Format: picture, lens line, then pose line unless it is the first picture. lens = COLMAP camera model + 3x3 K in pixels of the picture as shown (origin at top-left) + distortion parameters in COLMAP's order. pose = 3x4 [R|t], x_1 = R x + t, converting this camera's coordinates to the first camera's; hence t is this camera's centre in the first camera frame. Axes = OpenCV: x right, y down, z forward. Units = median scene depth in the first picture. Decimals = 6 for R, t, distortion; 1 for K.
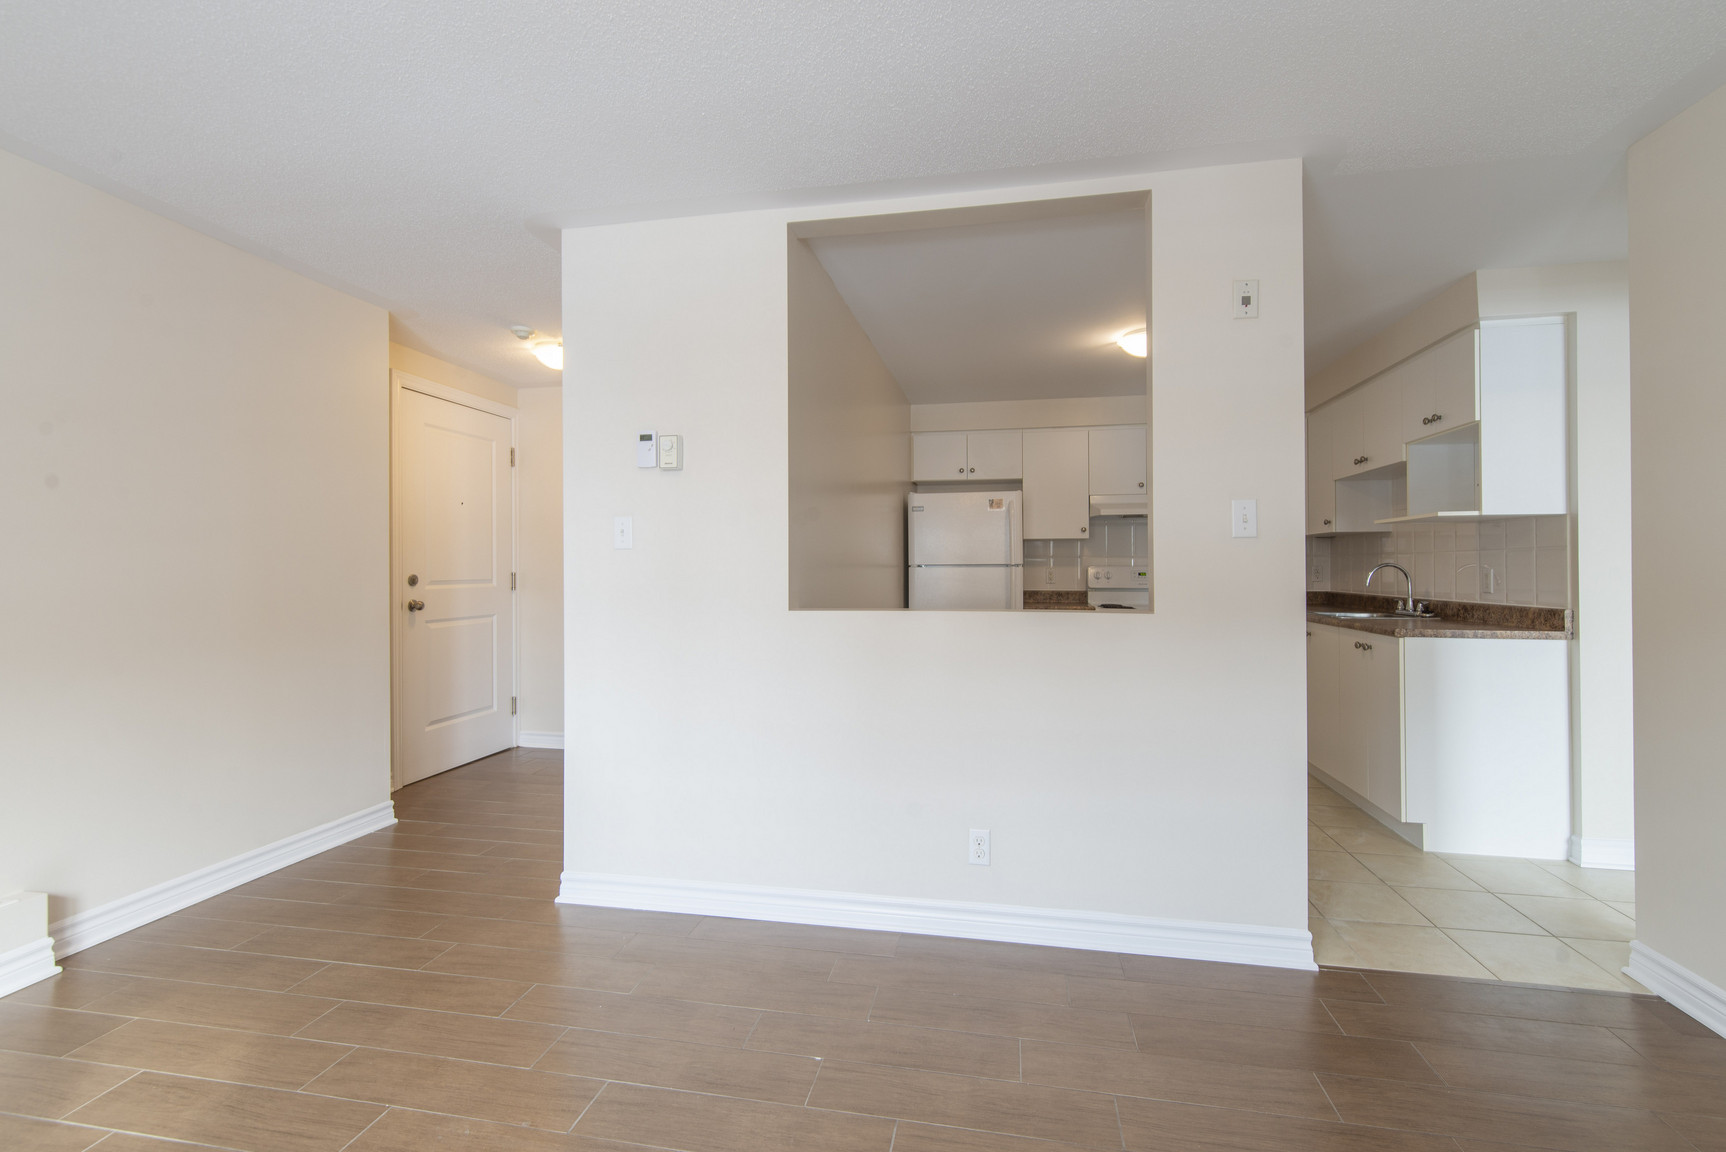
lens RADIAL K [[760.9, 0, 866.1], [0, 760.9, 566.1], [0, 0, 1]] dist [0.002758, 0.000914]
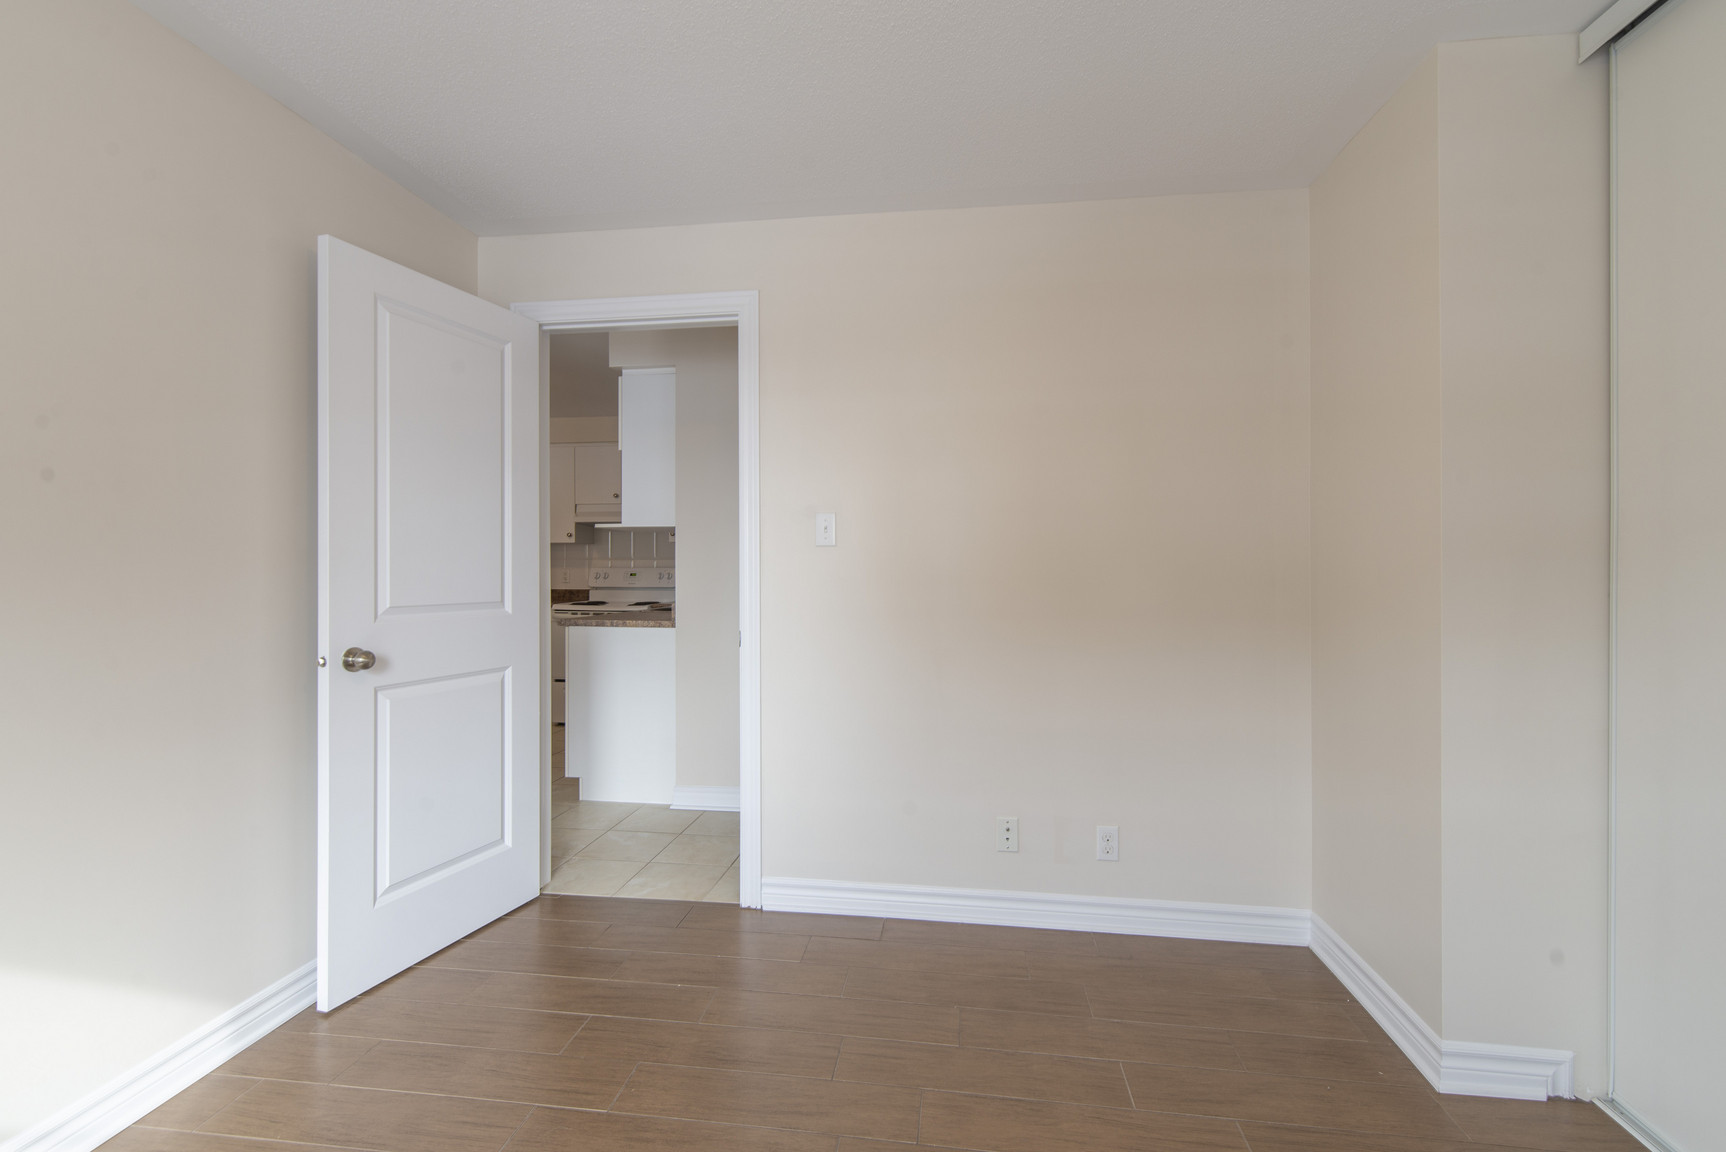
lens RADIAL K [[760.9, 0, 862.3], [0, 760.9, 578.1], [0, 0, 1]] dist [0.002758, 0.000914]
pose [[0.999862, 0.001797, 0.016535, 1.075637], [-0.002025, 0.999903, 0.013806, -0.000725], [-0.016509, -0.013838, 0.999768, -0.204960]]
